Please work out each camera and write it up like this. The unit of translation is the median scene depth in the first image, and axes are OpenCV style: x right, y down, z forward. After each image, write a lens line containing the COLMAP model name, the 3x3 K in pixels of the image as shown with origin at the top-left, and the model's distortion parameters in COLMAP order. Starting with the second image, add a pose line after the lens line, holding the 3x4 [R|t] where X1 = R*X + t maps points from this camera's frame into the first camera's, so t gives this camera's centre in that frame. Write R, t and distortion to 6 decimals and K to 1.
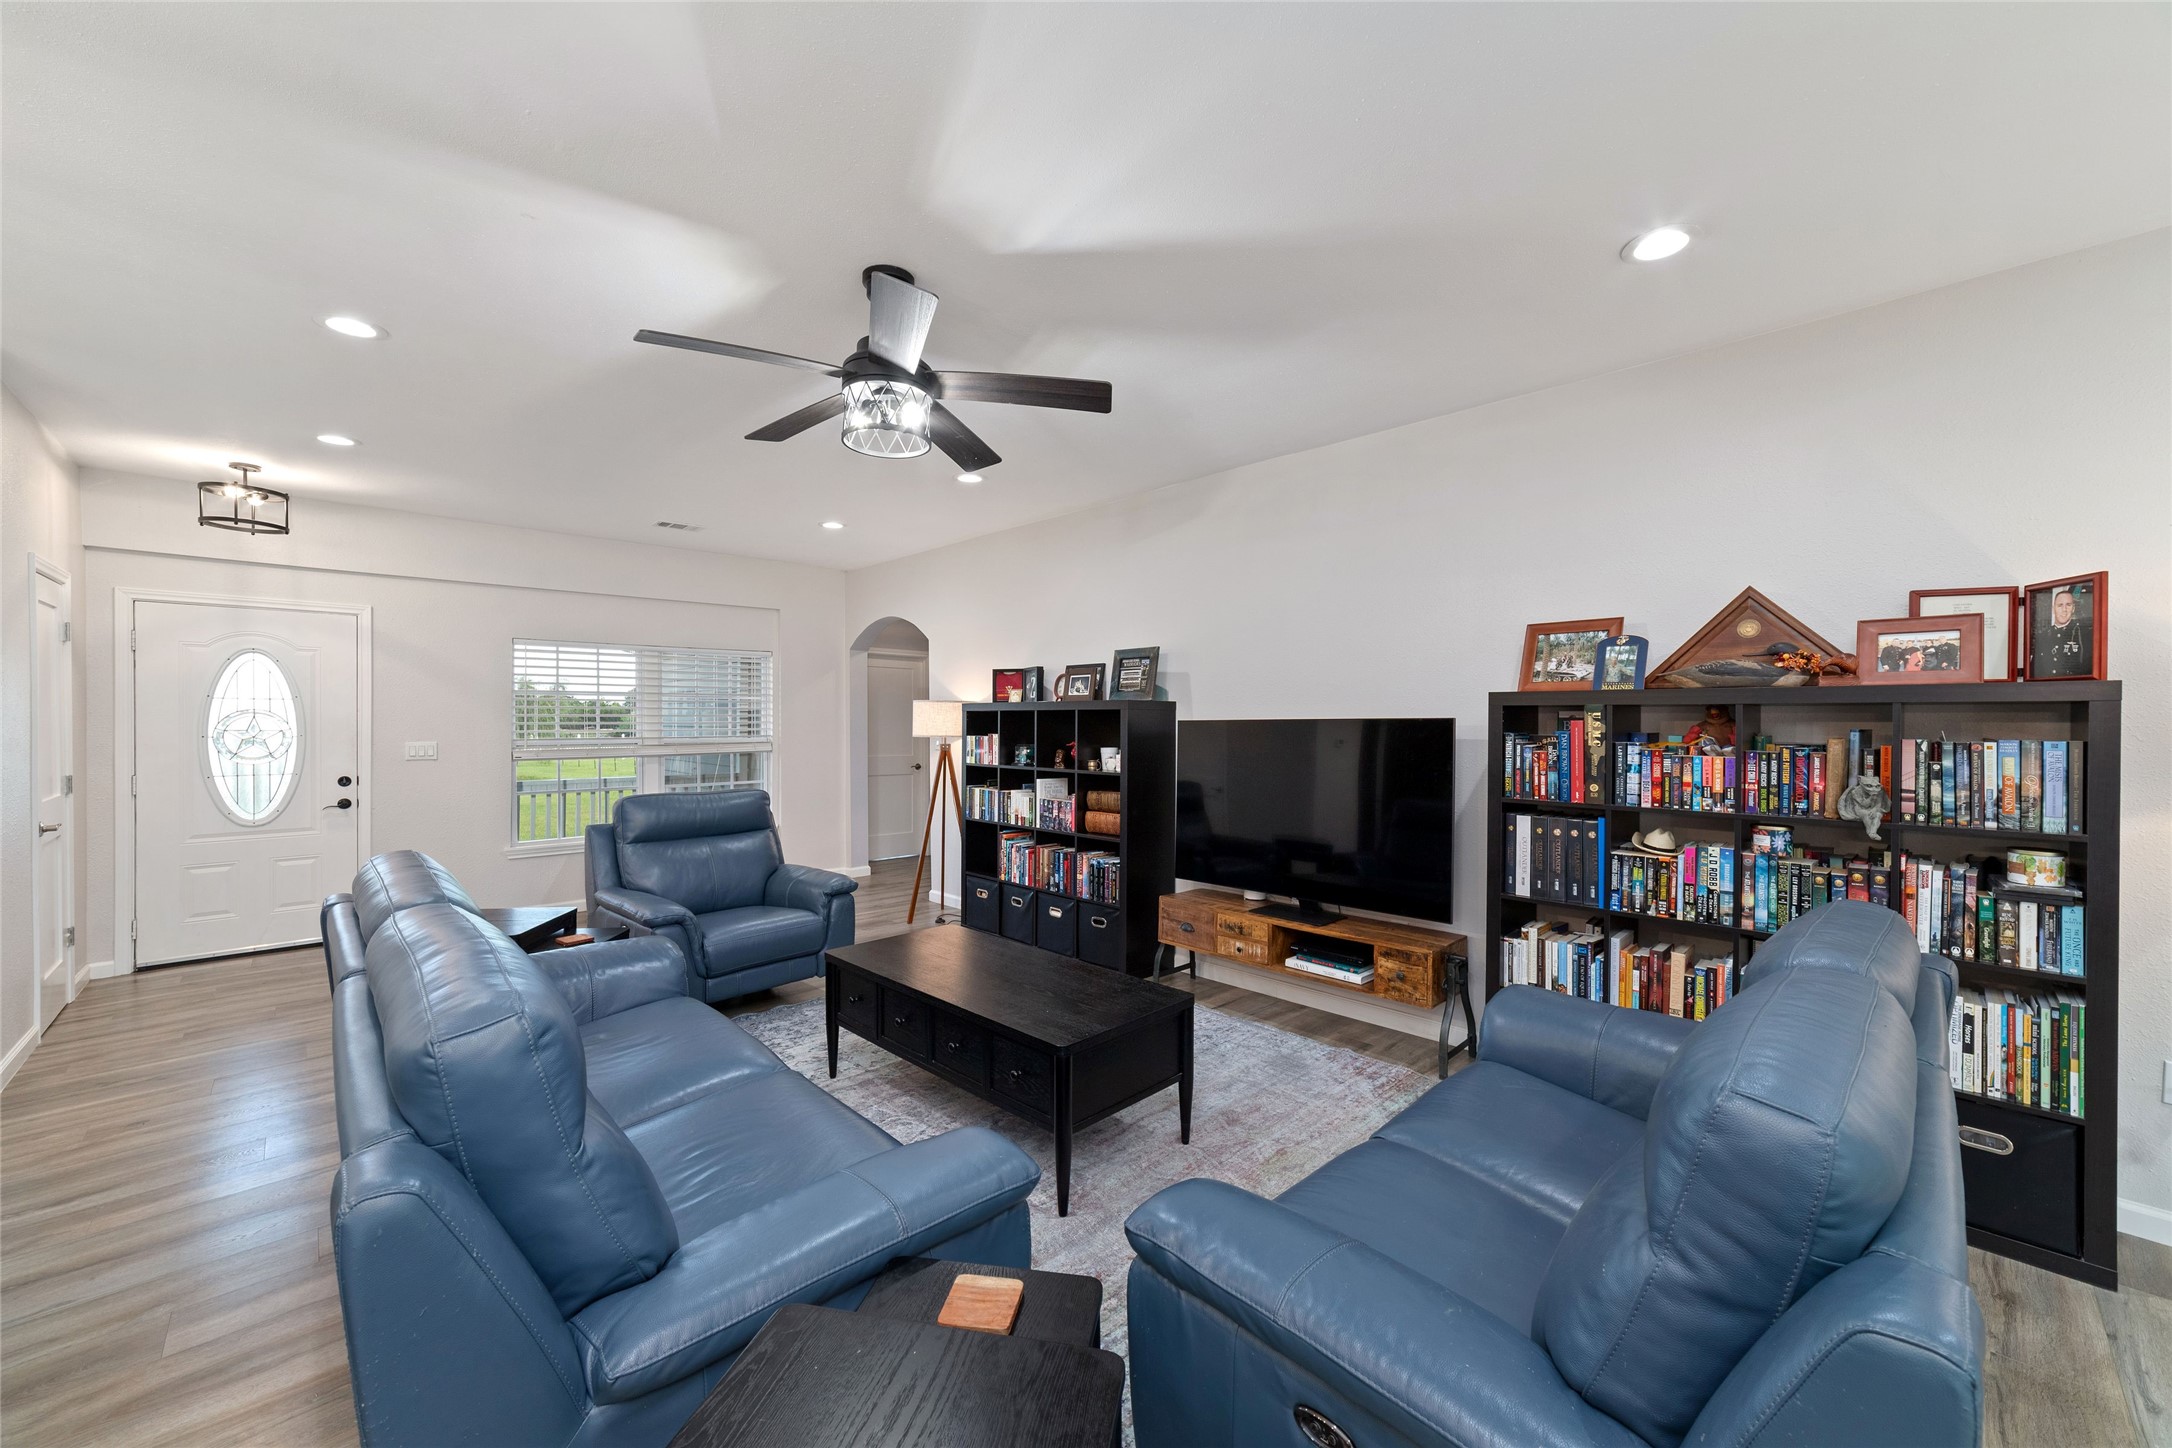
lens RADIAL K [[844.1, 0, 1086.0], [0, 844.1, 724.0], [0, 0, 1]] dist [-0.001156, 0.000003]
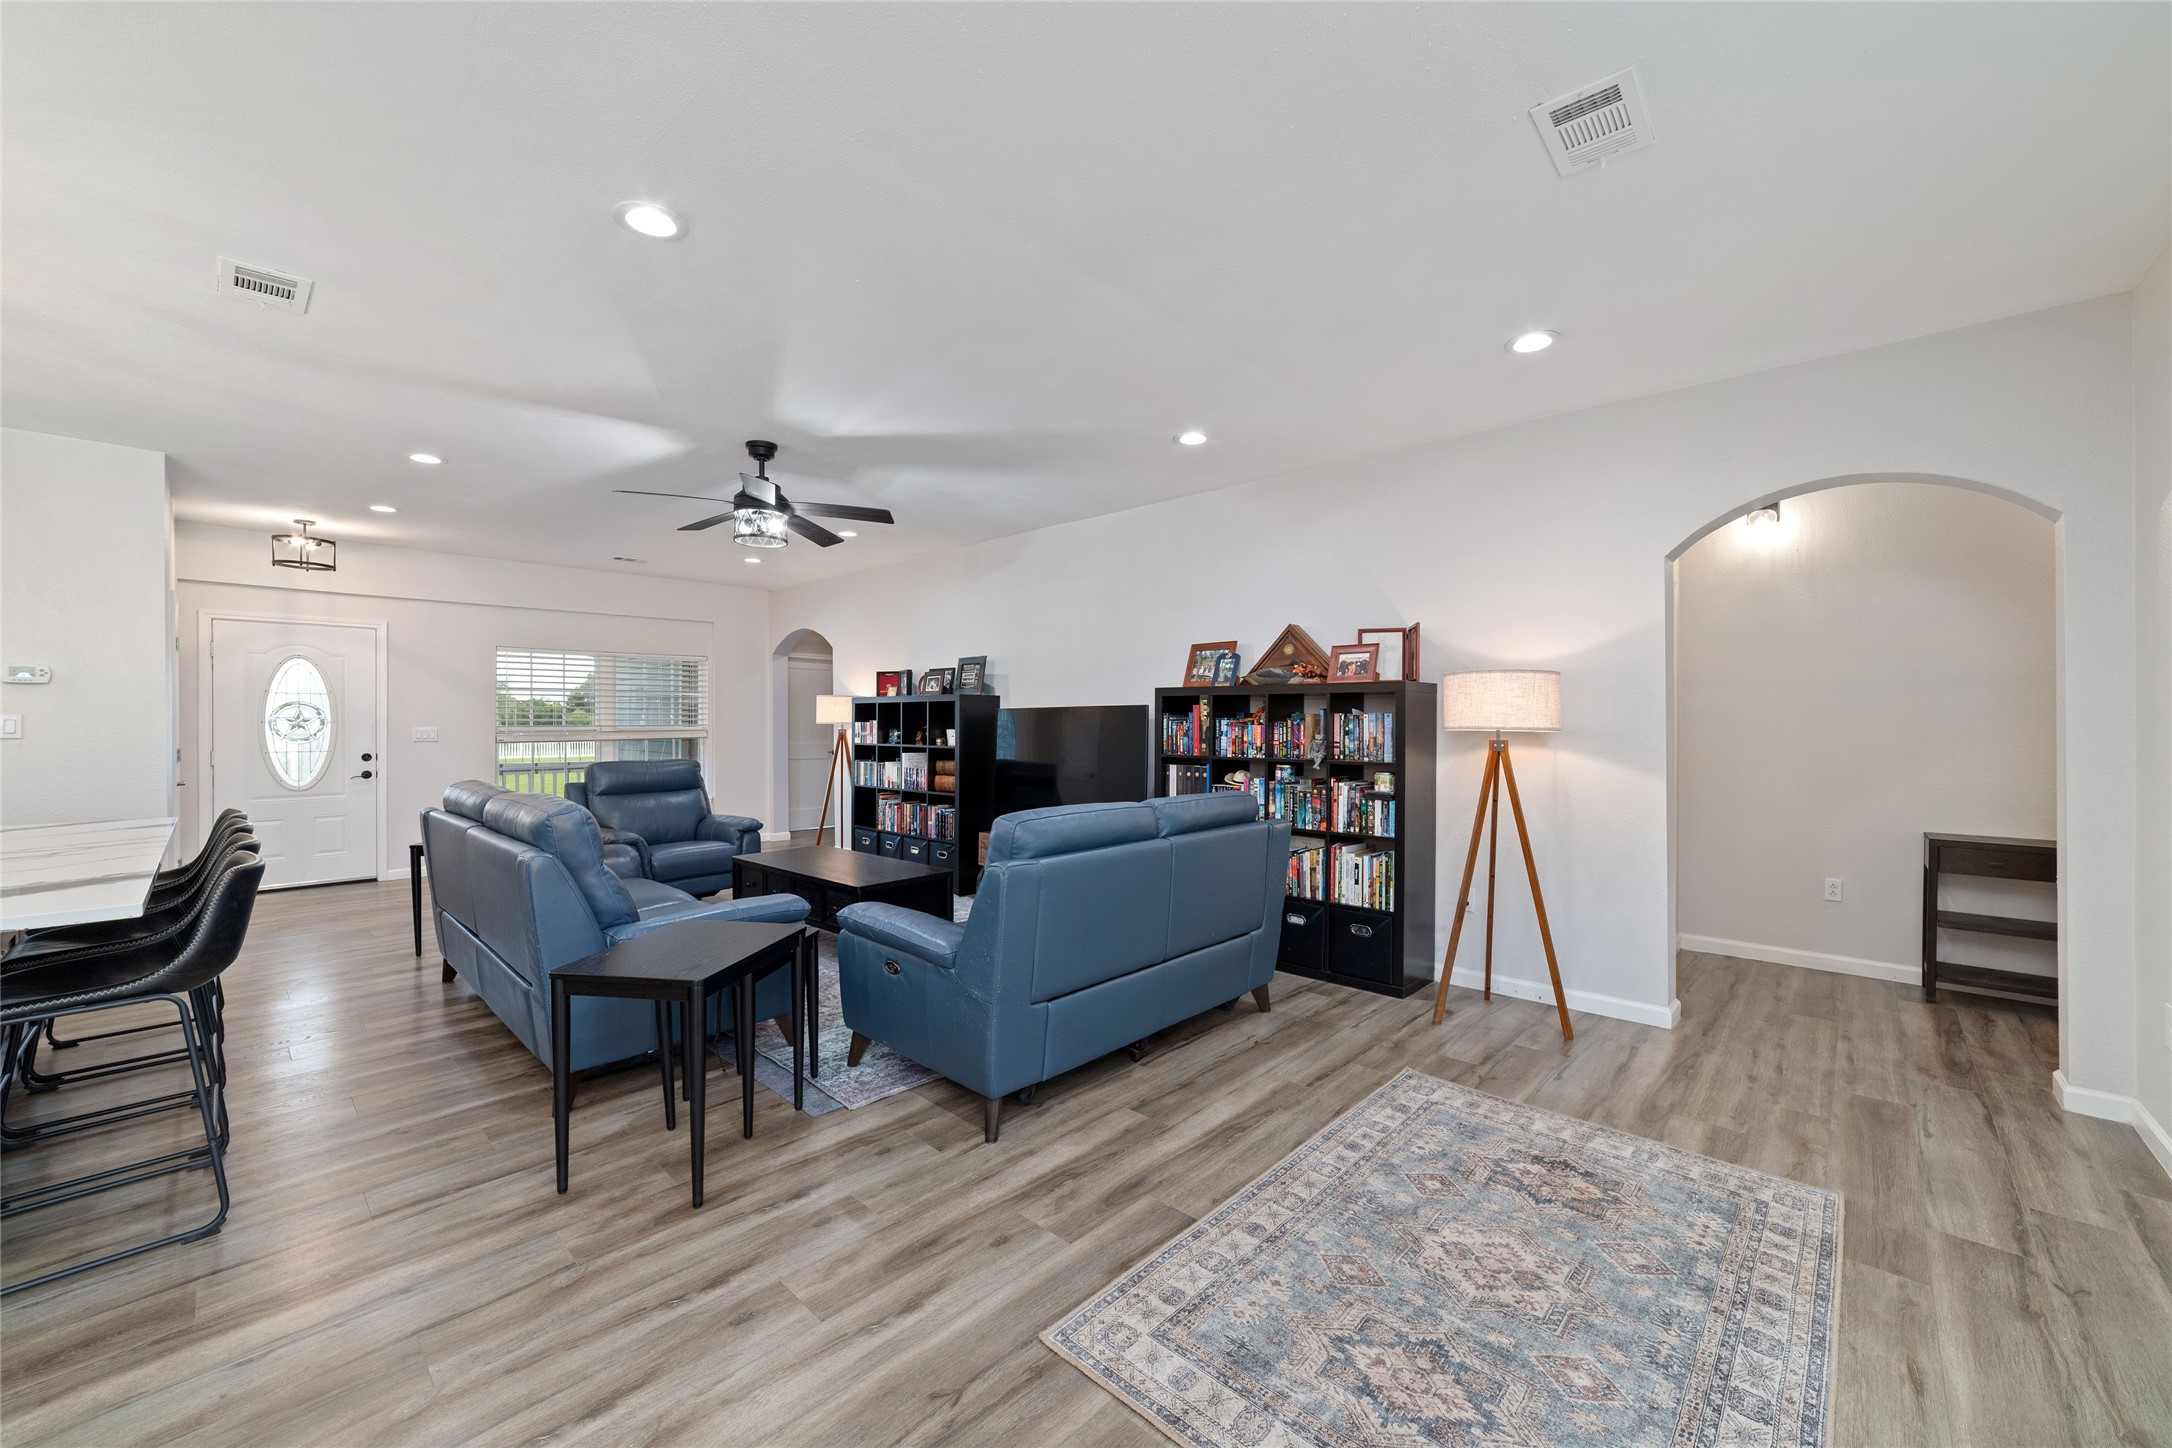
lens RADIAL K [[854.0, 0, 1072.9], [0, 854.0, 724.3], [0, 0, 1]] dist [0.009924, 0.000051]
pose [[0.999385, -0.001133, 0.035056, 0.181379], [0.001117, 0.999999, 0.000460, 0.020426], [-0.035057, -0.000421, 0.999385, -0.410043]]
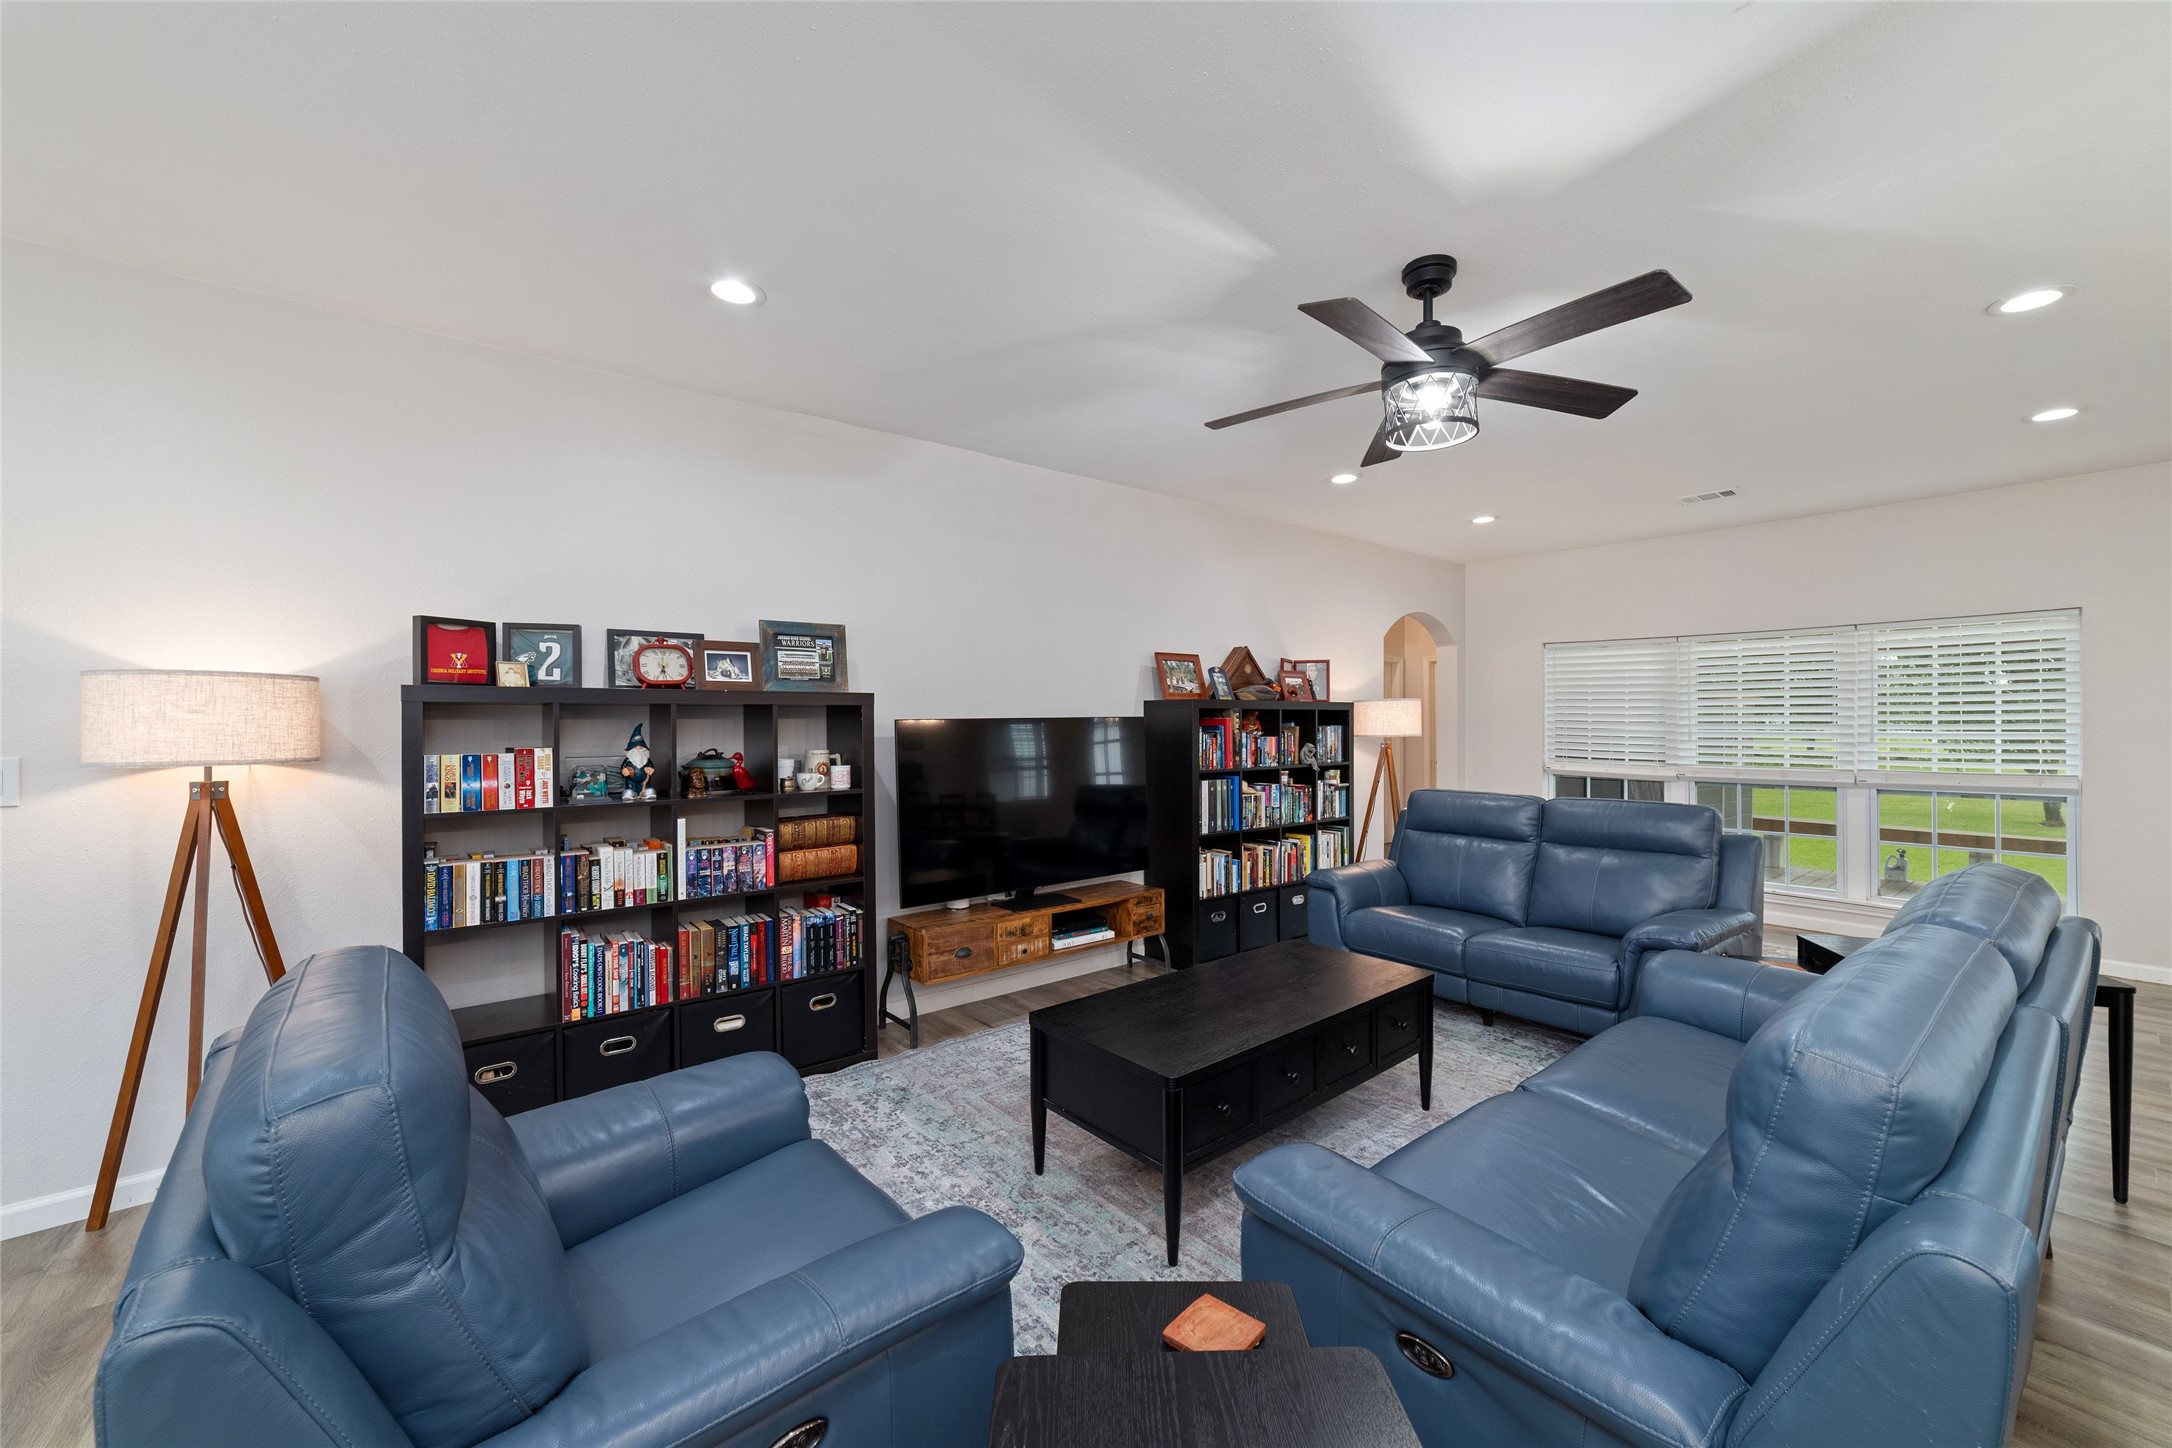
lens RADIAL K [[844.1, 0, 1086.0], [0, 844.1, 724.0], [0, 0, 1]] dist [-0.001156, 0.000003]
pose [[0.100452, -0.007590, 0.994913, -0.675939], [0.008377, 0.999942, 0.006783, -0.003638], [-0.994907, 0.007653, 0.100510, 0.708515]]
